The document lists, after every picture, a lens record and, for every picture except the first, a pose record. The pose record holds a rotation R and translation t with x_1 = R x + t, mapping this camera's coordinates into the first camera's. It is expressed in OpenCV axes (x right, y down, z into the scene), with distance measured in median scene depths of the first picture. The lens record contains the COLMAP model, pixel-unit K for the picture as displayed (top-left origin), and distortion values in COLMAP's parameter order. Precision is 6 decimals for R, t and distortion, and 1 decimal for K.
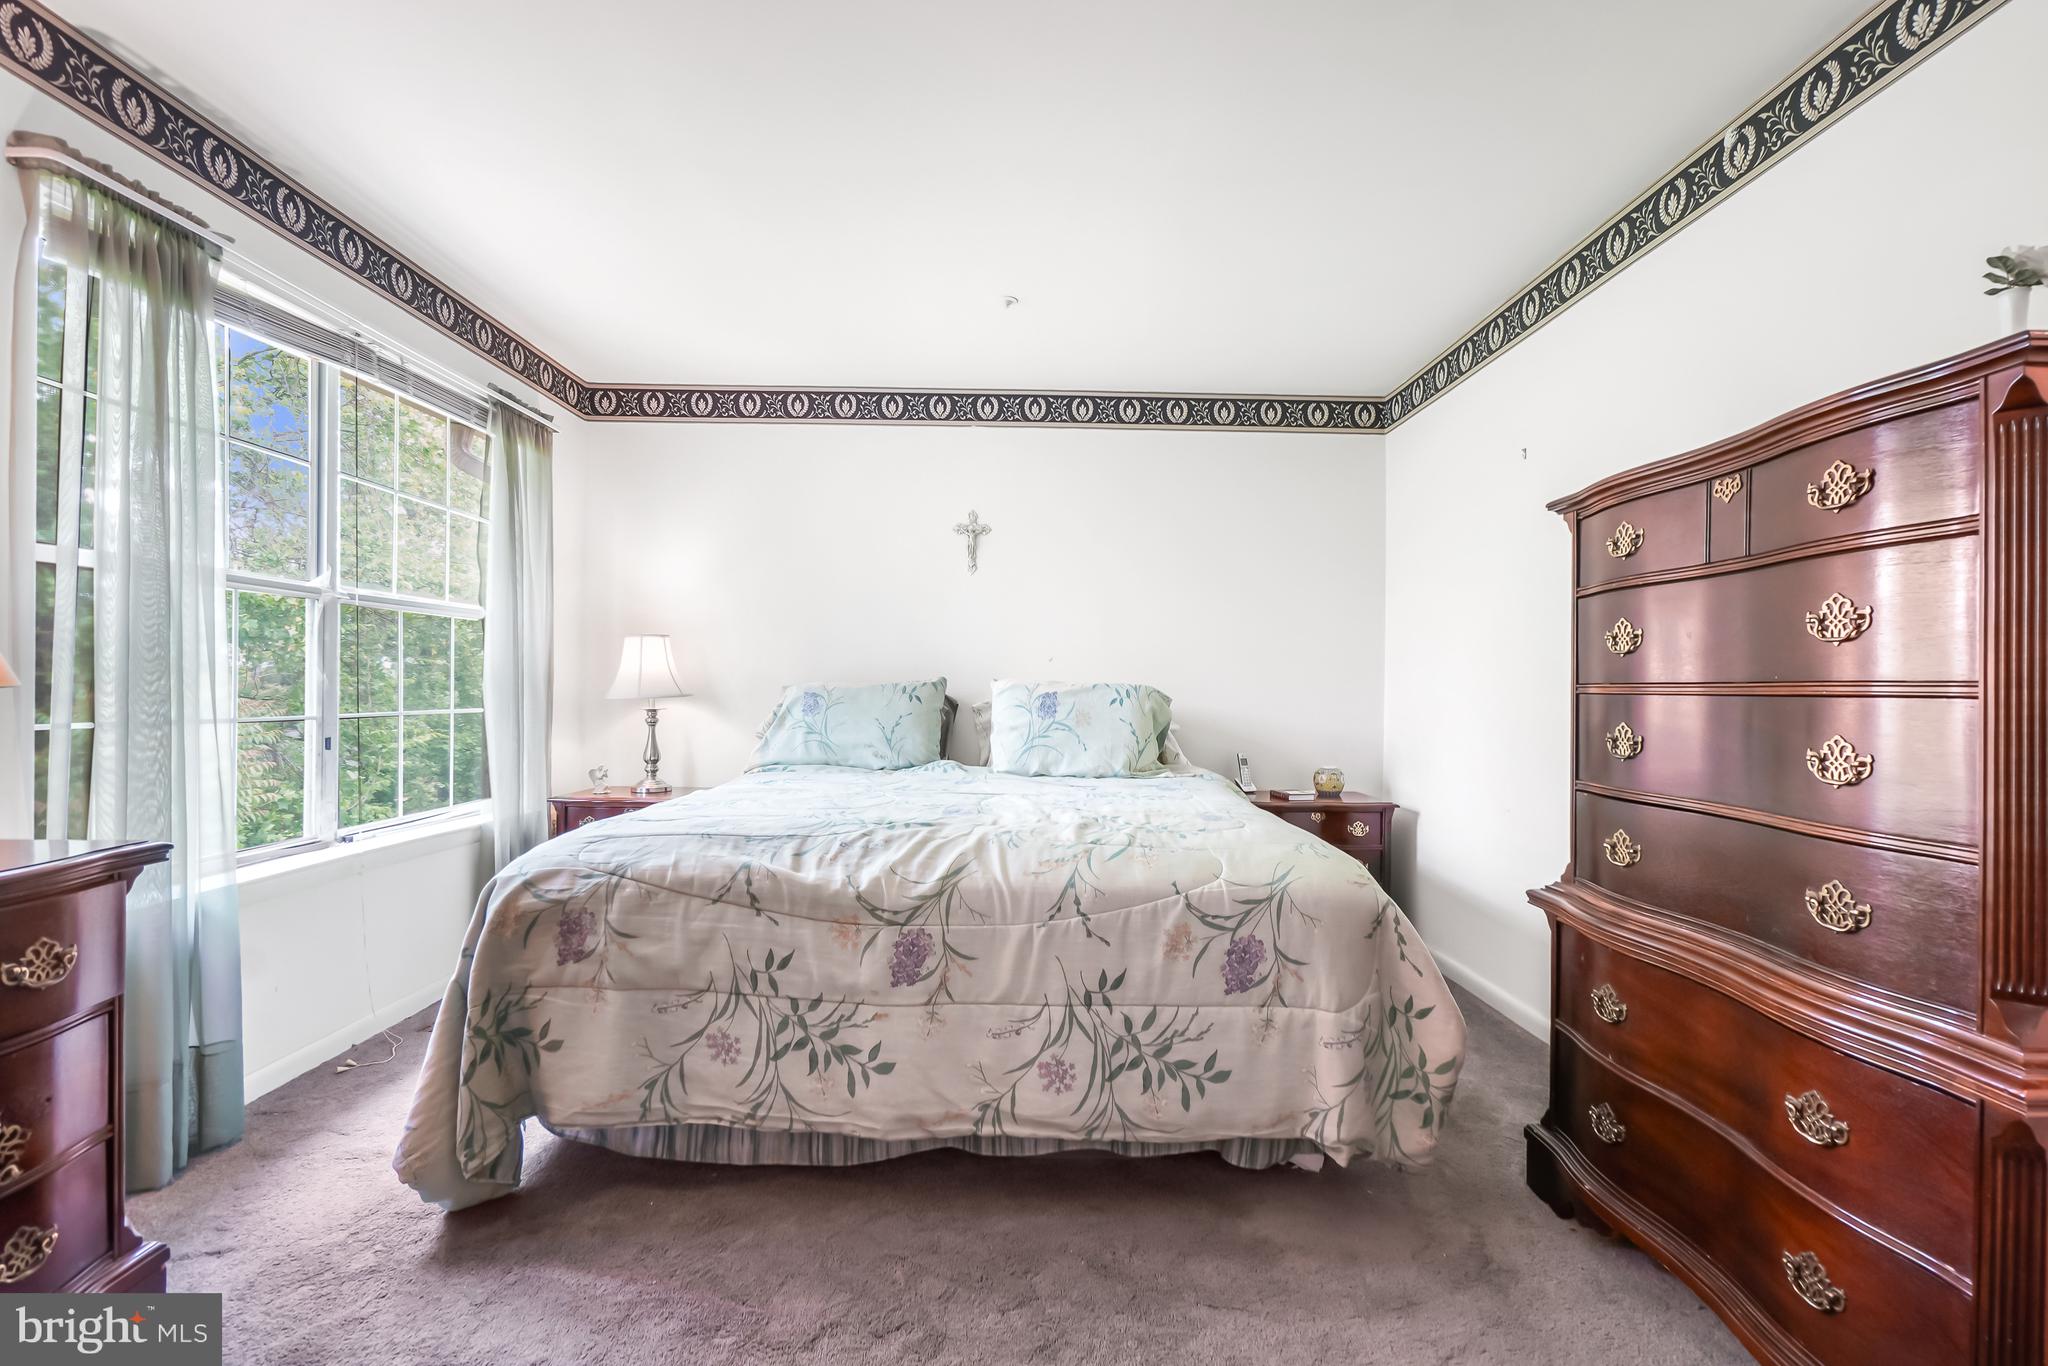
lens RADIAL K [[911.4, 0, 1042.6], [0, 911.4, 684.8], [0, 0, 1]] dist [-0.010004, 0.003074]
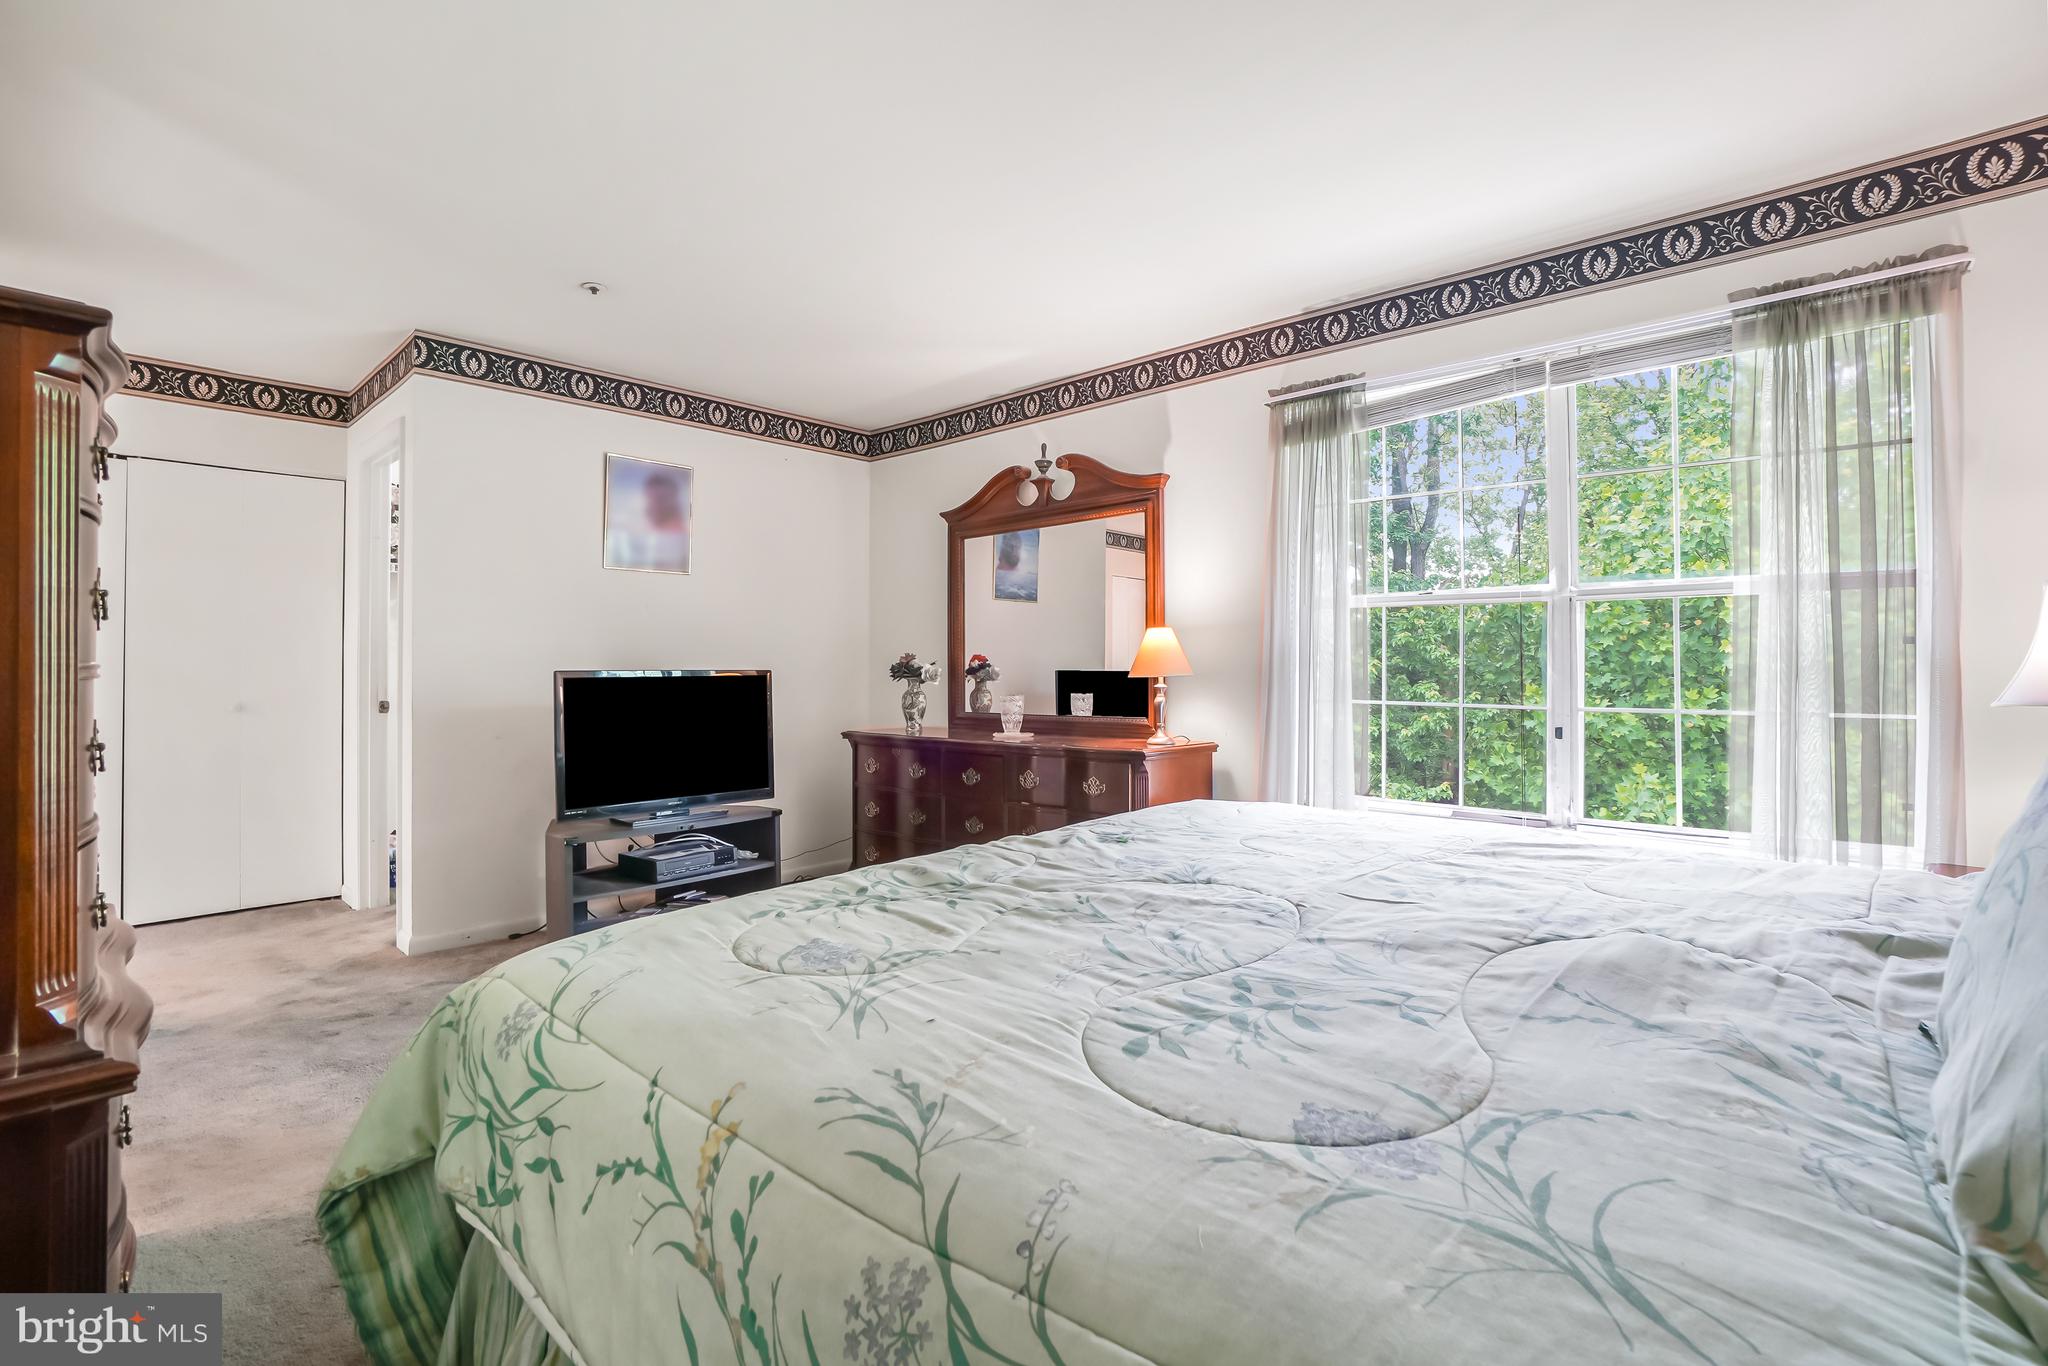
lens RADIAL K [[911.4, 0, 1025.0], [0, 911.4, 674.7], [0, 0, 1]] dist [-0.010004, 0.003074]
pose [[-0.672490, -0.005244, -0.740088, 0.633803], [-0.003042, 0.999986, -0.004321, 0.007031], [0.740100, -0.000654, -0.672496, 1.768911]]
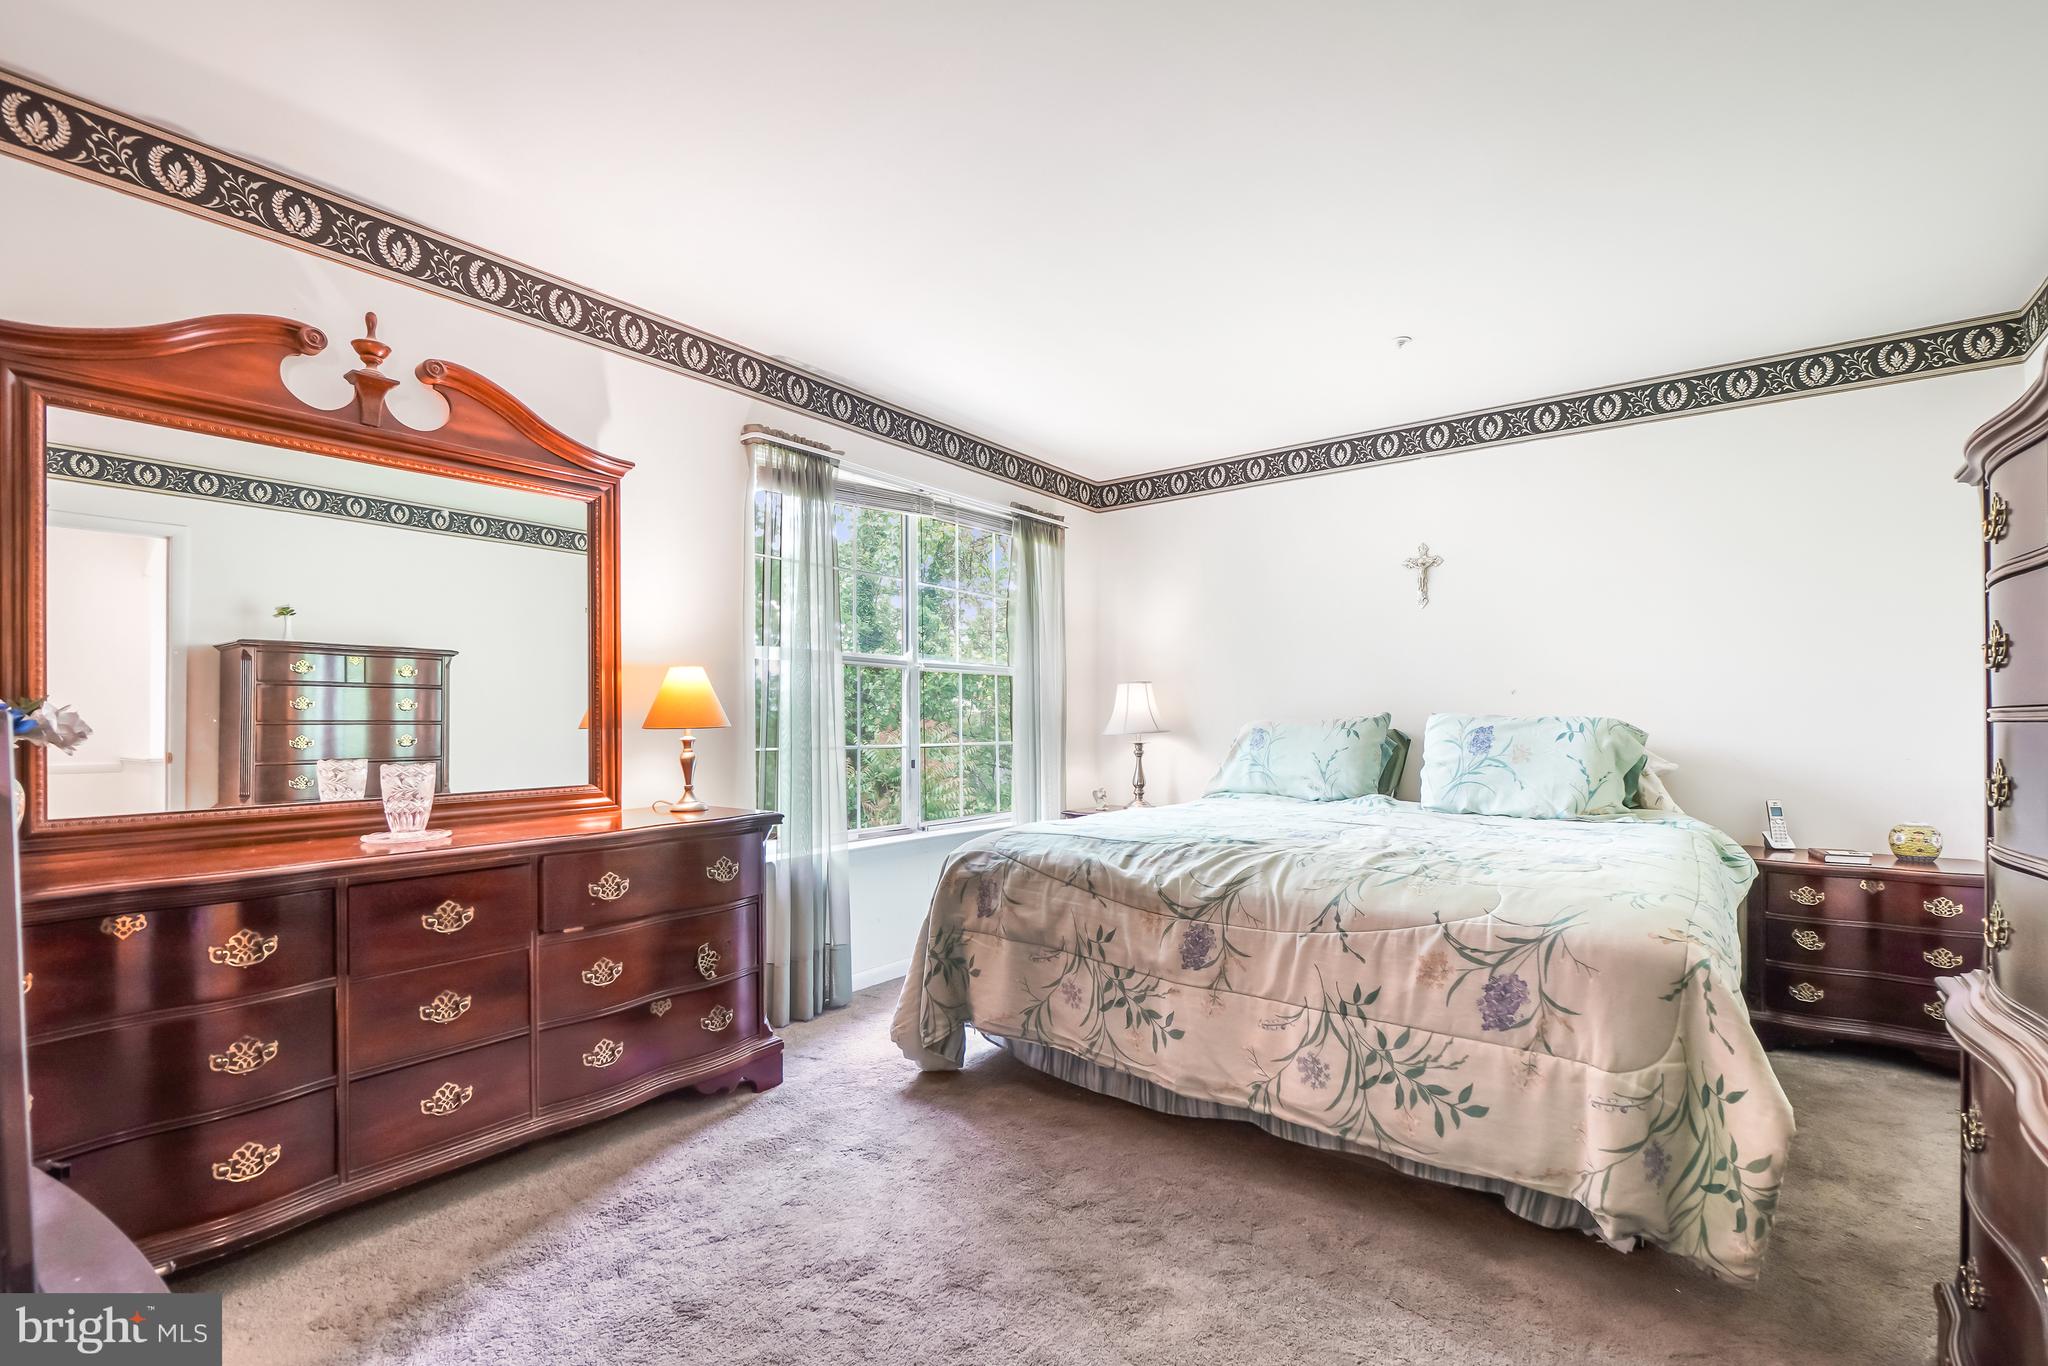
lens RADIAL K [[911.4, 0, 1037.6], [0, 911.4, 716.5], [0, 0, 1]] dist [-0.010004, 0.003074]
pose [[0.783986, -0.014478, -0.620609, 0.433589], [0.010312, 0.999894, -0.010300, 0.005024], [0.620692, 0.001675, 0.784052, -0.074717]]
